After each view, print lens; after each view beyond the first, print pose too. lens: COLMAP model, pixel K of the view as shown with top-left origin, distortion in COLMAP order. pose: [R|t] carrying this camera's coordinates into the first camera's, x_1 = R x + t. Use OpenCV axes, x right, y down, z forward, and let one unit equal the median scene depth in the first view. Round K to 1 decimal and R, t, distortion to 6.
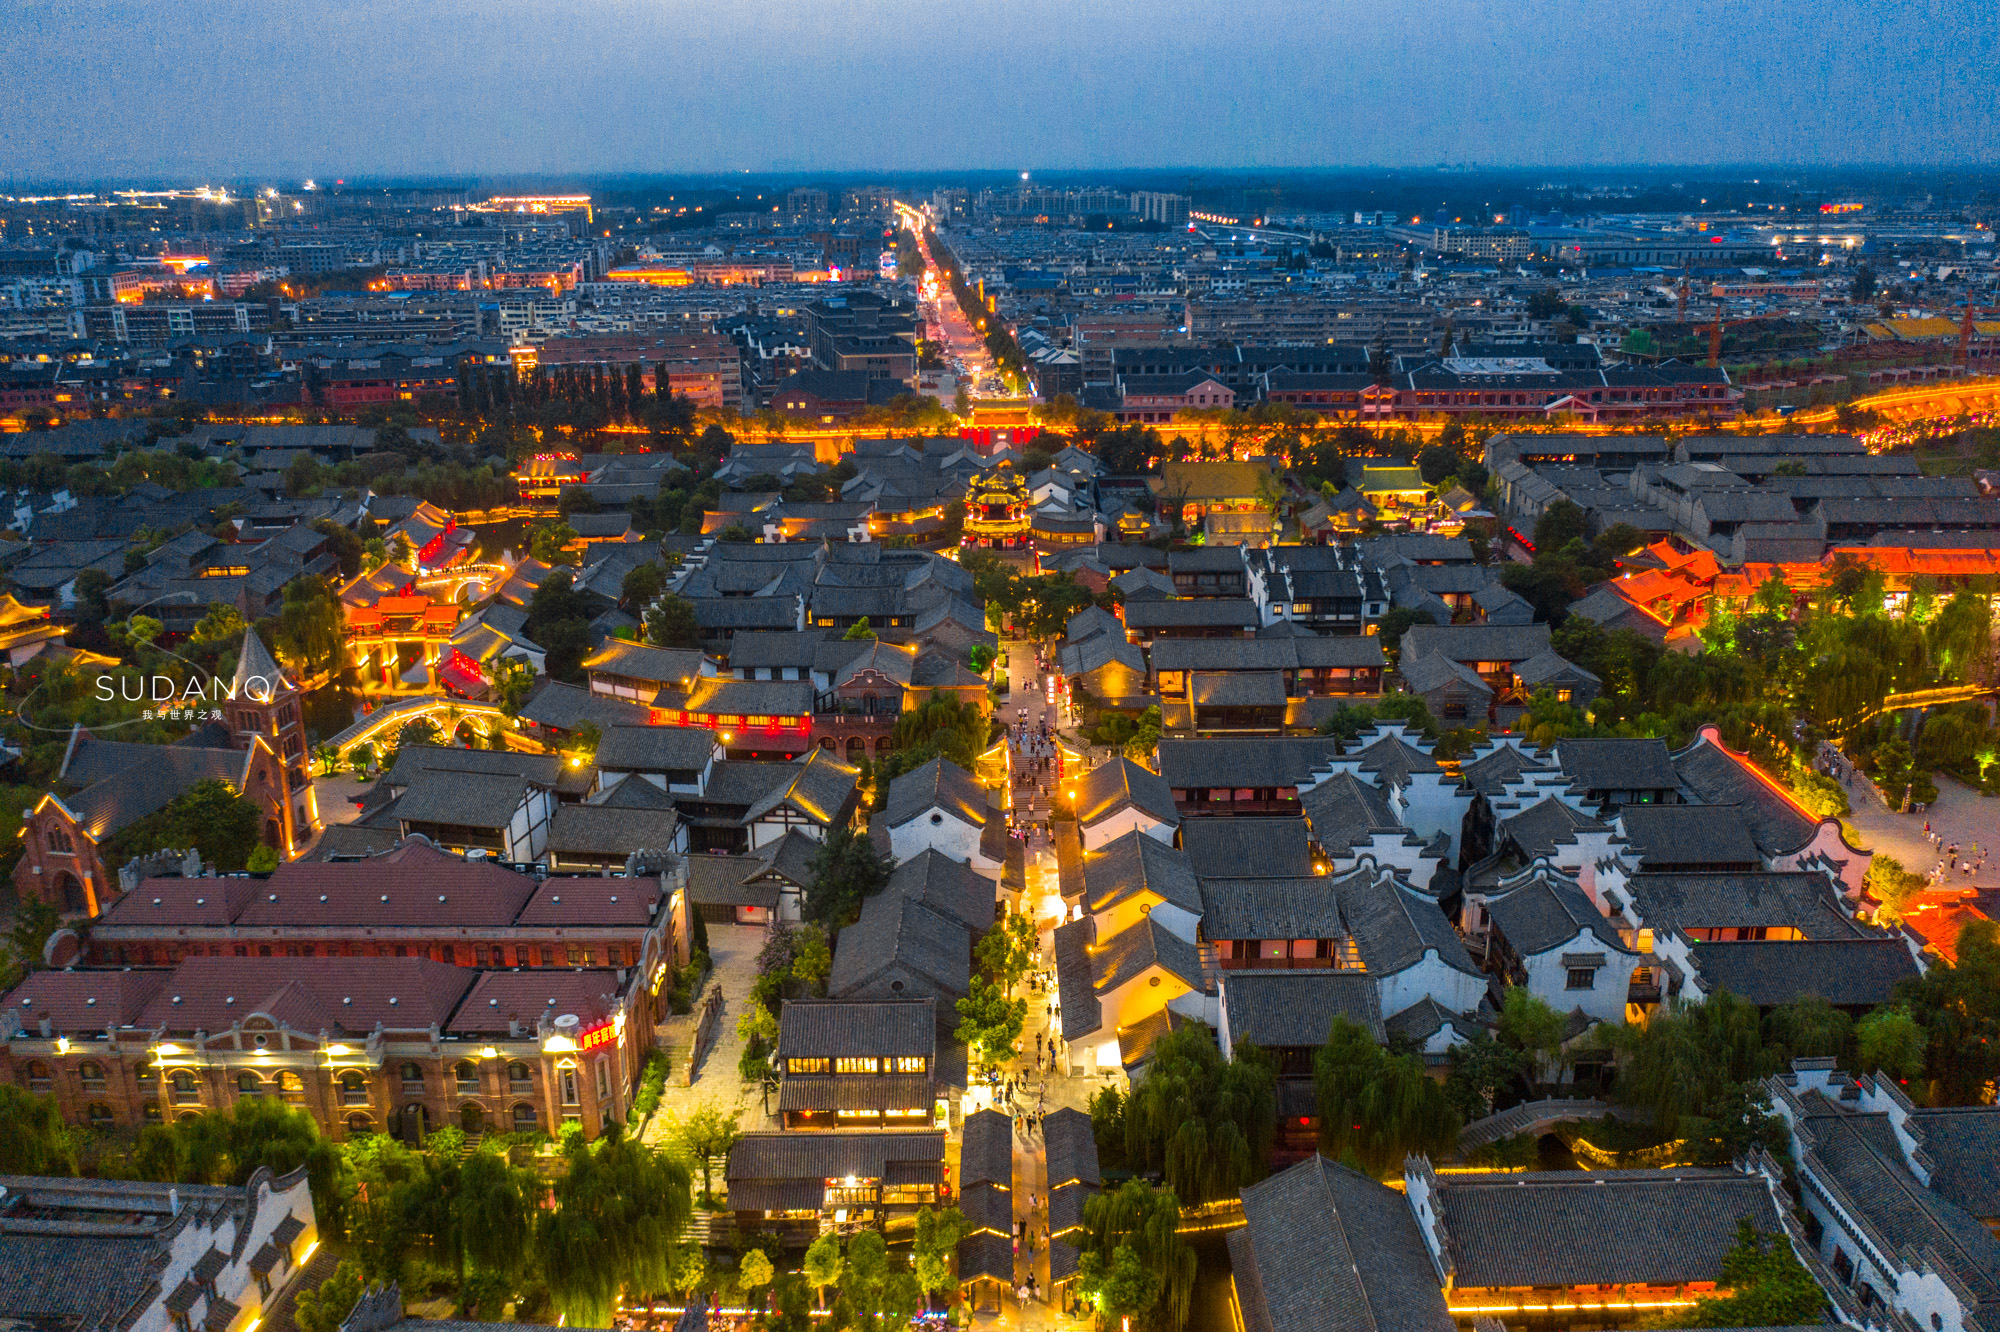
lens RADIAL K [[1560.4, 0, 1000.0], [0, 1560.4, 665.7], [0, 0, 1]] dist [-0.009972, -0.008333]
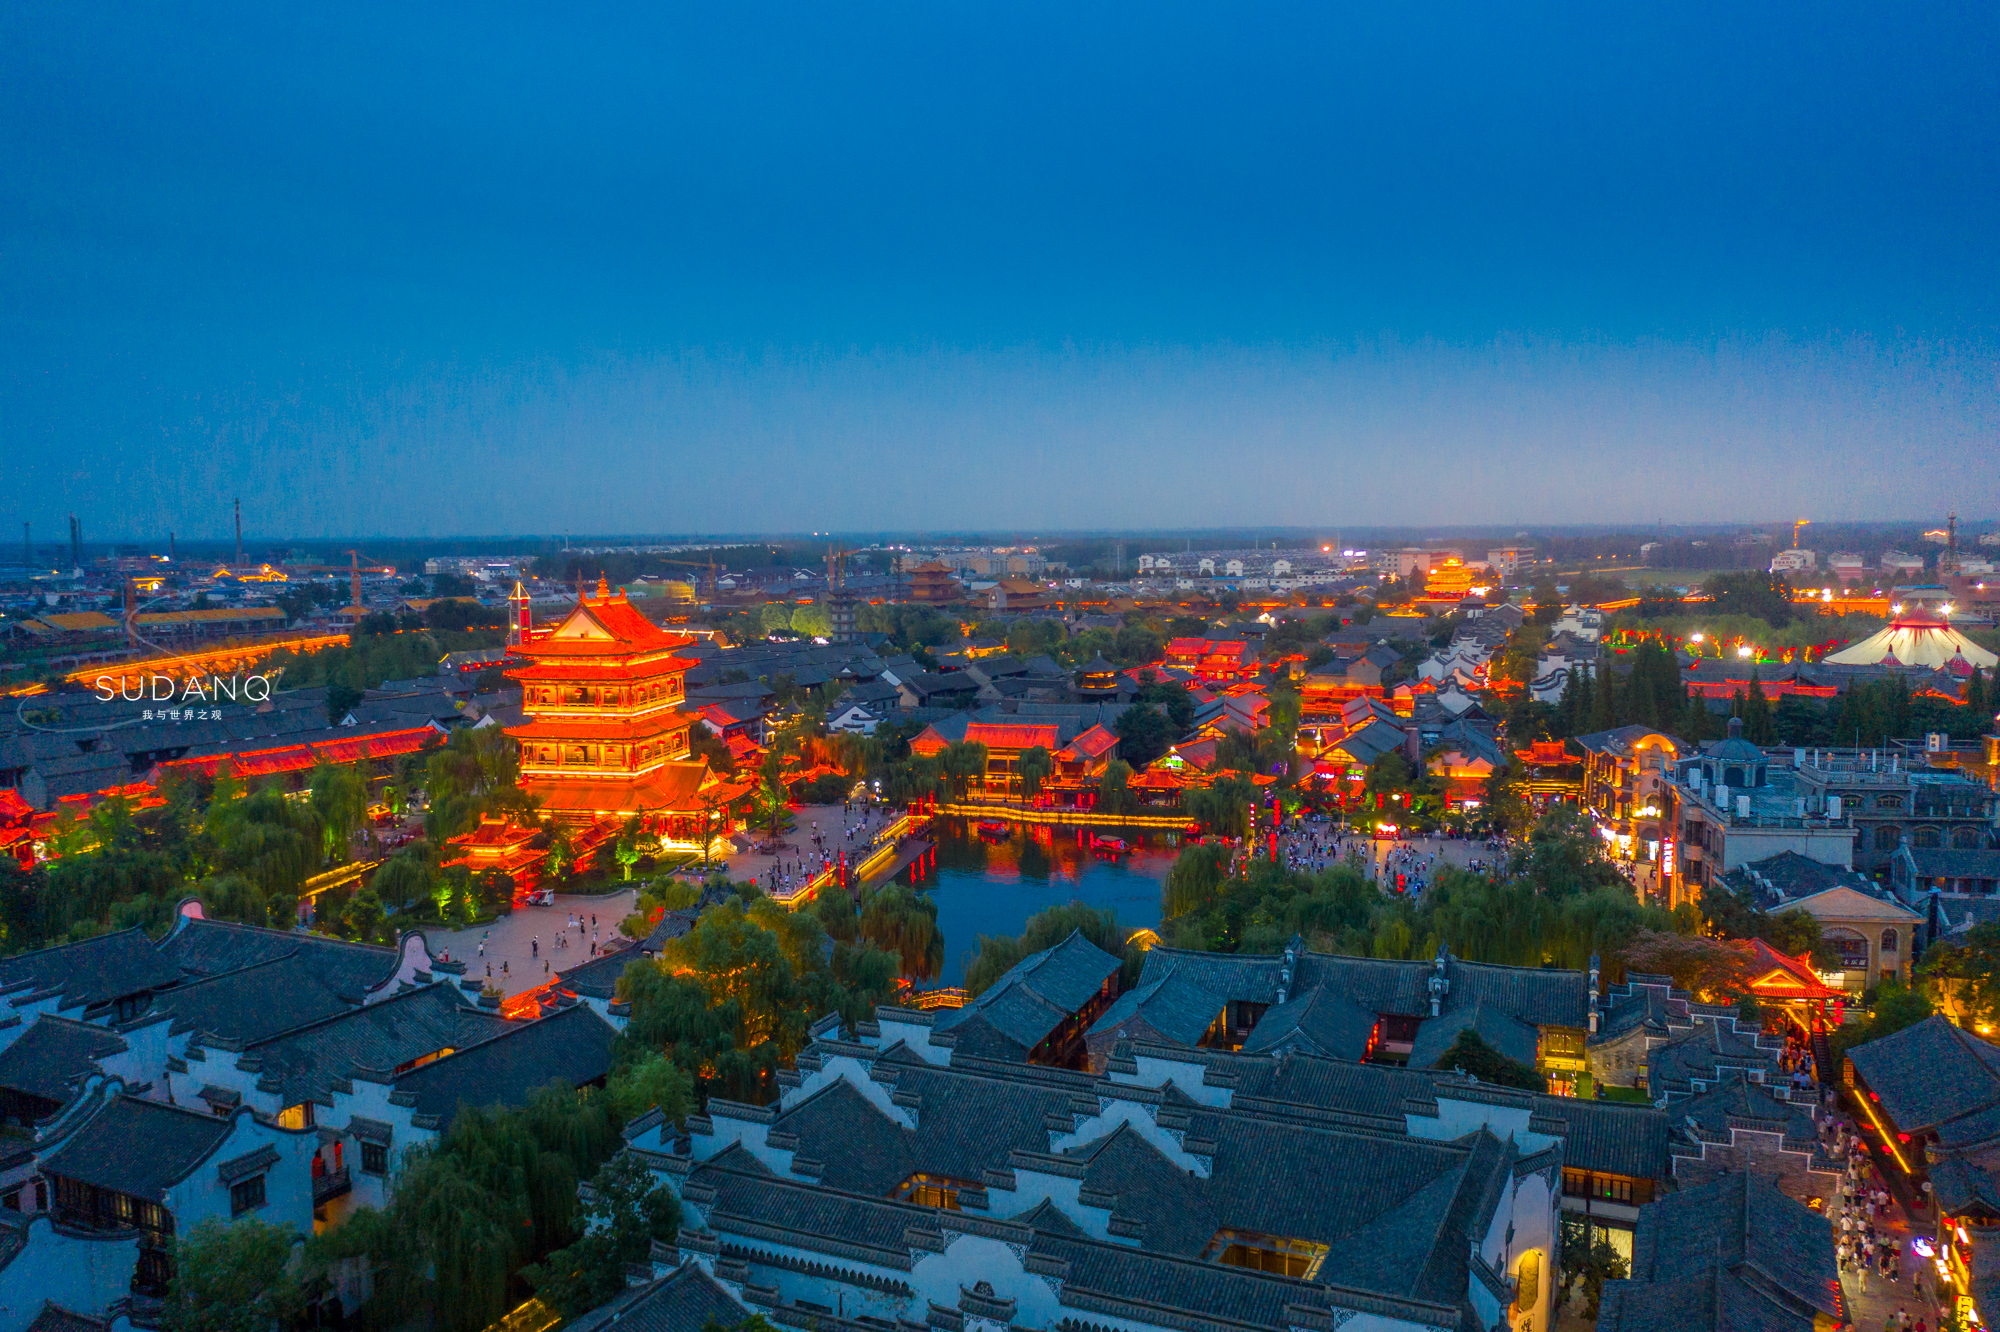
lens RADIAL K [[1560.4, 0, 999.5], [0, 1560.4, 665.3], [0, 0, 1]] dist [-0.009972, -0.008333]
pose [[0.448052, -0.062885, 0.891793, -0.060662], [0.268095, 0.961065, -0.066926, 0.113842], [-0.852862, 0.269072, 0.447466, 0.368256]]
